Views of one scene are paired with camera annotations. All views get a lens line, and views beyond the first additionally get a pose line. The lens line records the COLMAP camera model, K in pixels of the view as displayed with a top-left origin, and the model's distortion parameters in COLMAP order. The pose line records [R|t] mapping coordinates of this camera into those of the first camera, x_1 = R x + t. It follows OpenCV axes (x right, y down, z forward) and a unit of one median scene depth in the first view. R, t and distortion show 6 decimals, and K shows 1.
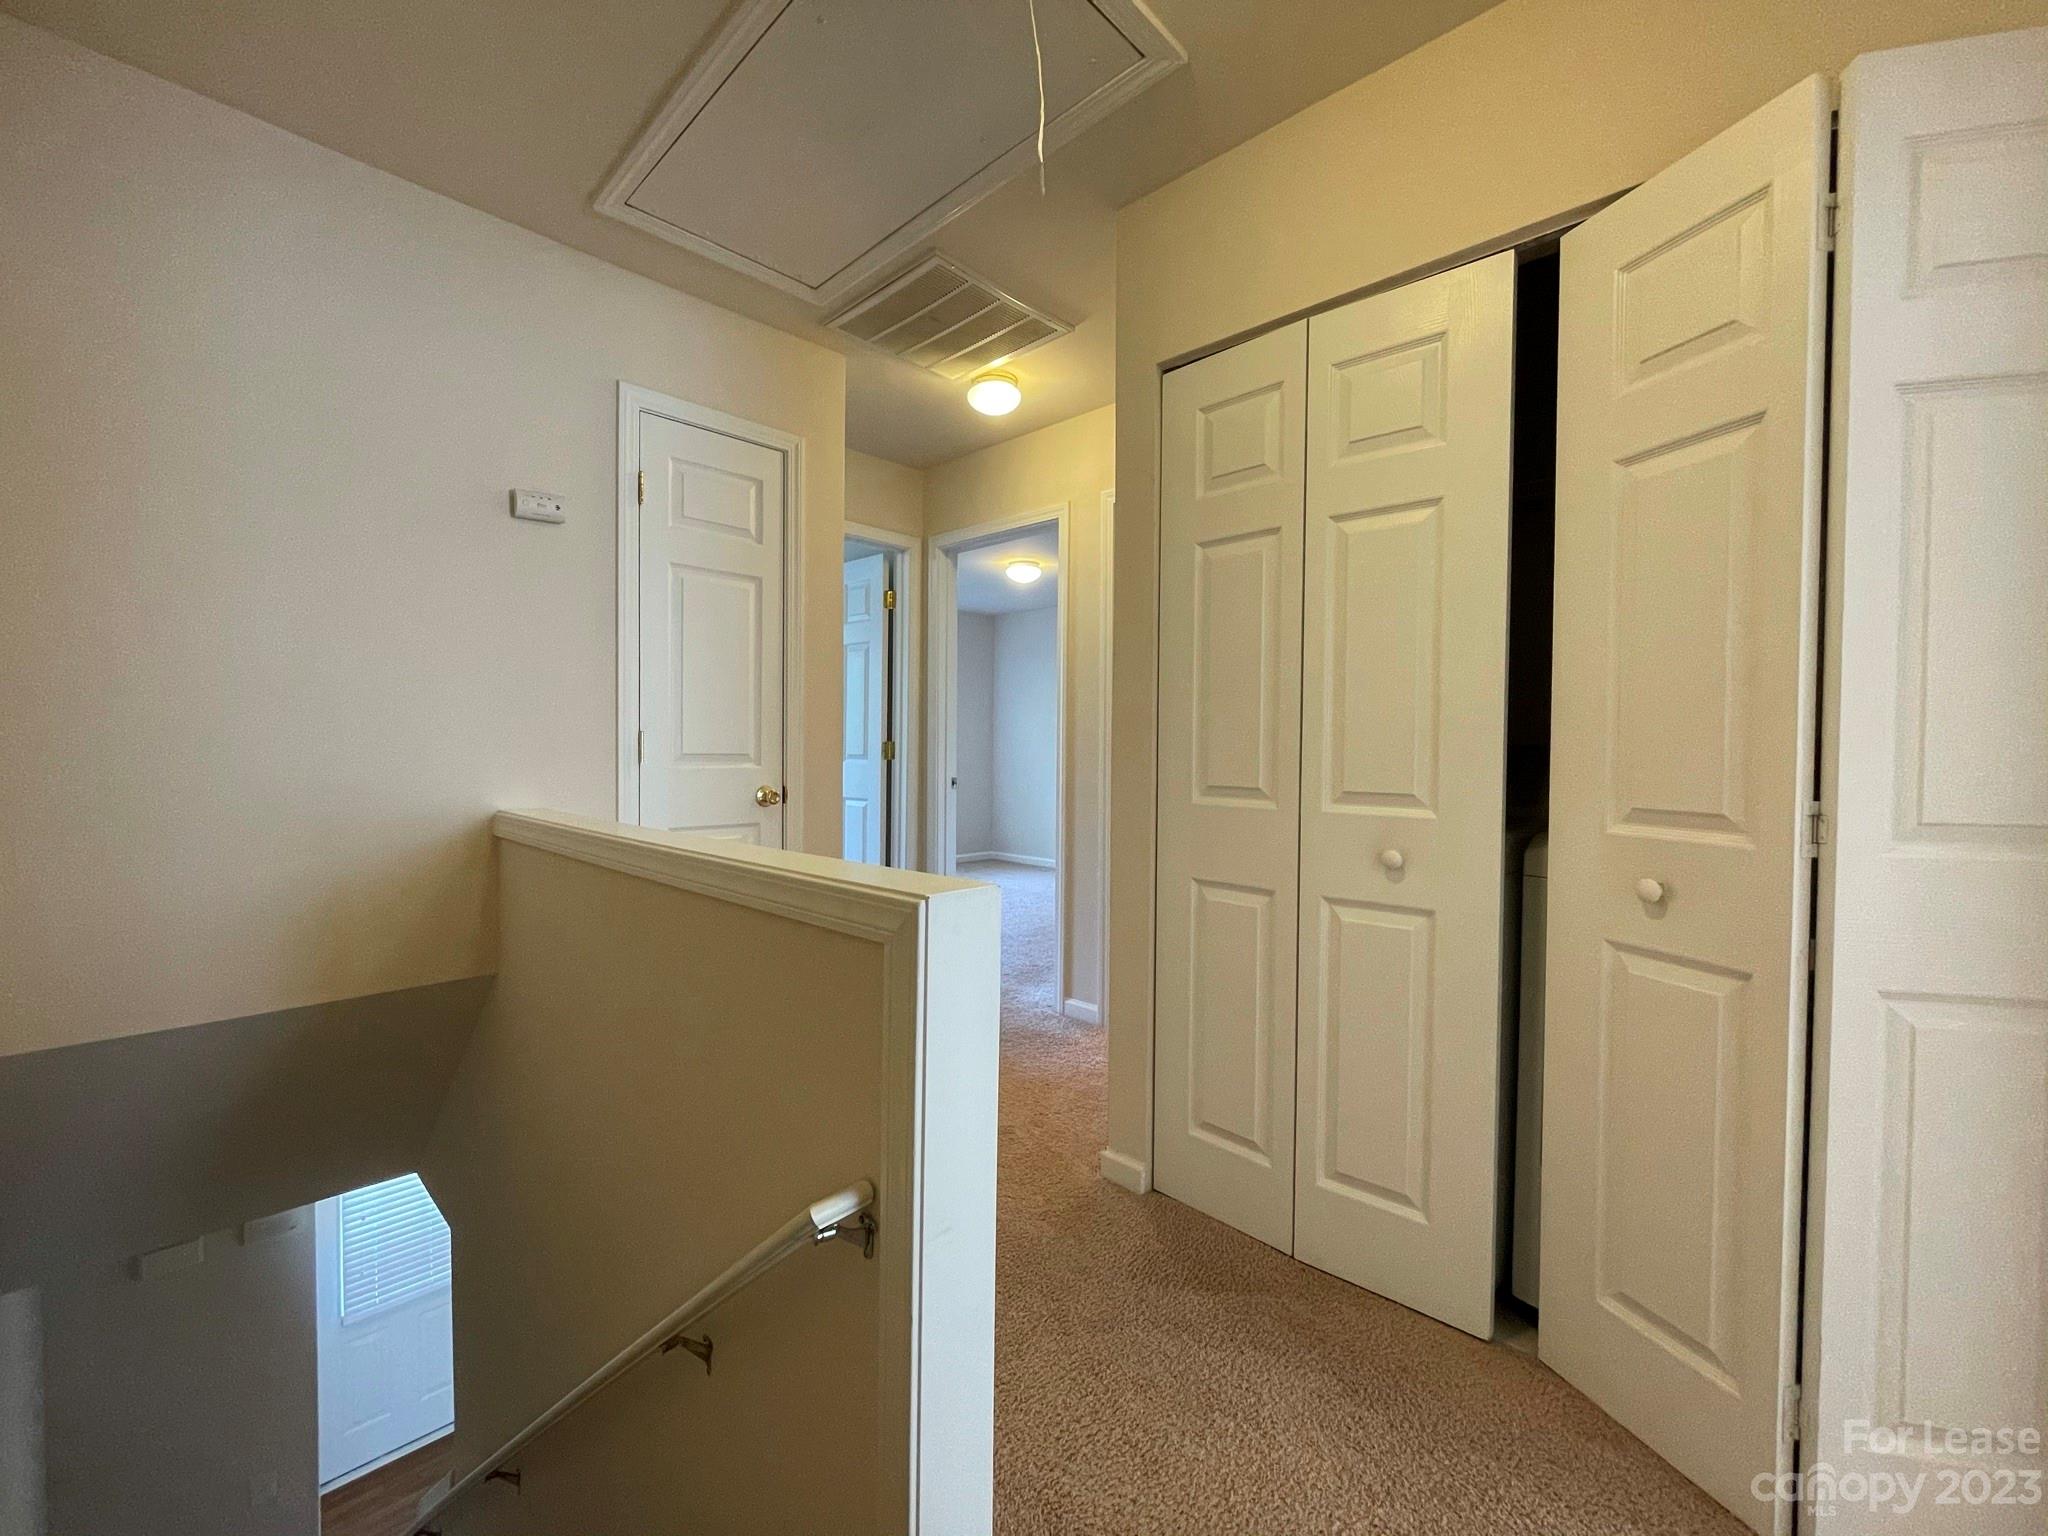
lens RADIAL K [[829.5, 0, 1023.5], [0, 829.5, 771.8], [0, 0, 1]] dist [-0.000888, 0.000013]
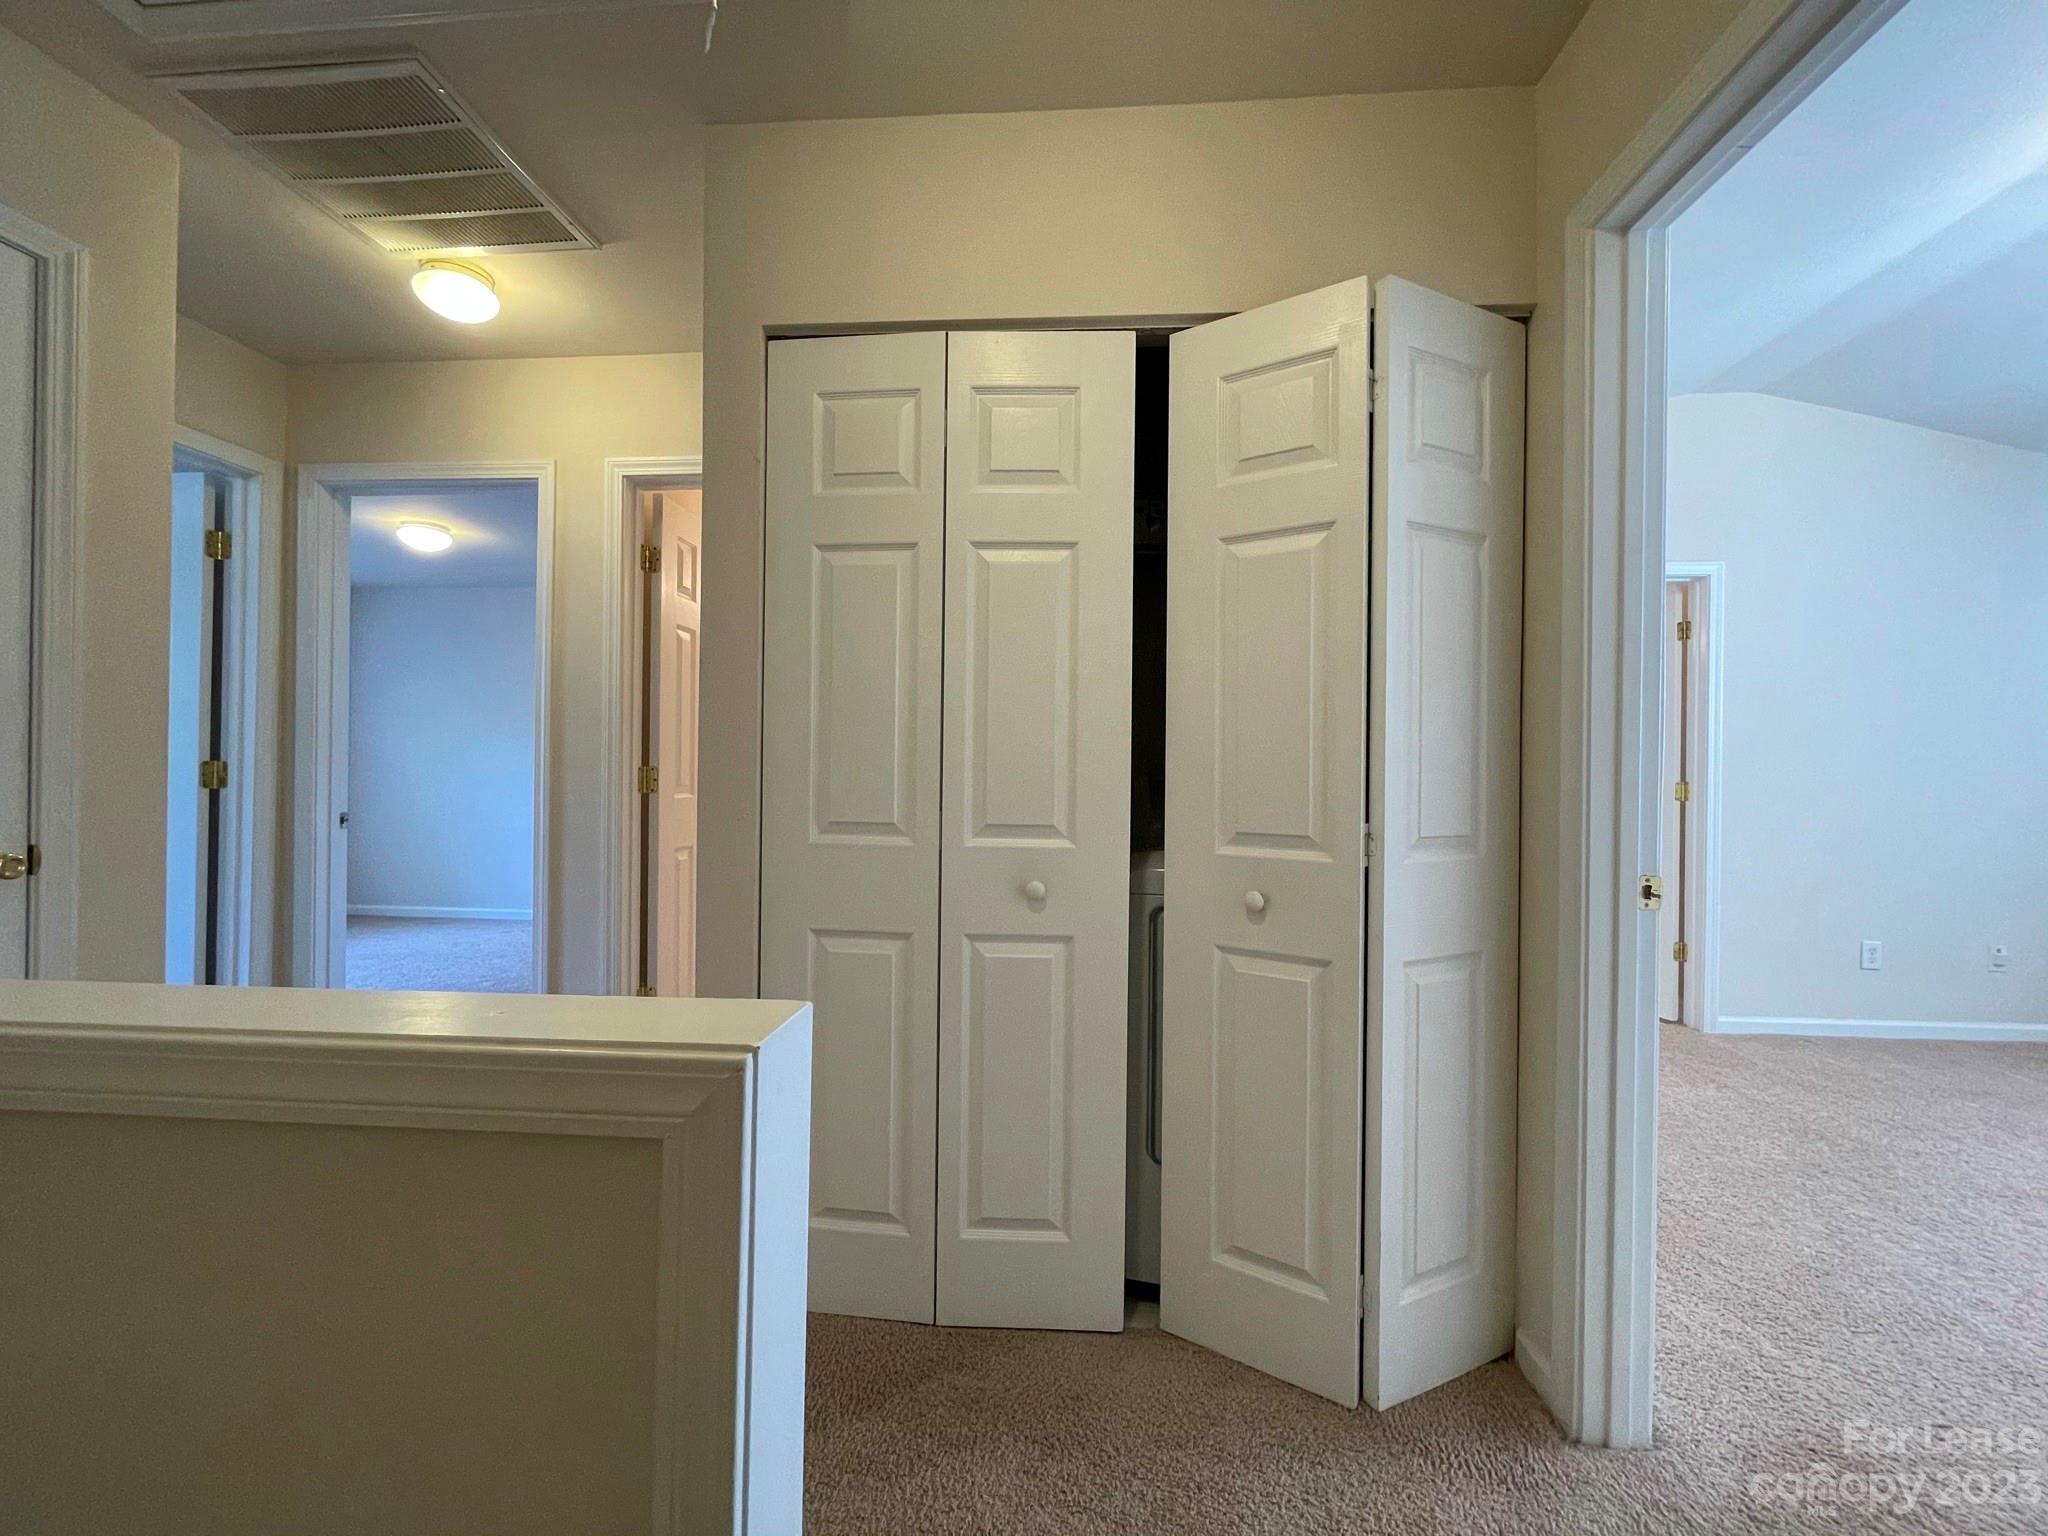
lens RADIAL K [[829.5, 0, 1024.4], [0, 829.5, 769.7], [0, 0, 1]] dist [-0.000888, 0.000013]
pose [[0.772904, -0.002342, 0.634519, -0.196829], [0.014303, 0.999803, -0.013732, -0.026077], [-0.634362, 0.019689, 0.772786, 0.212495]]
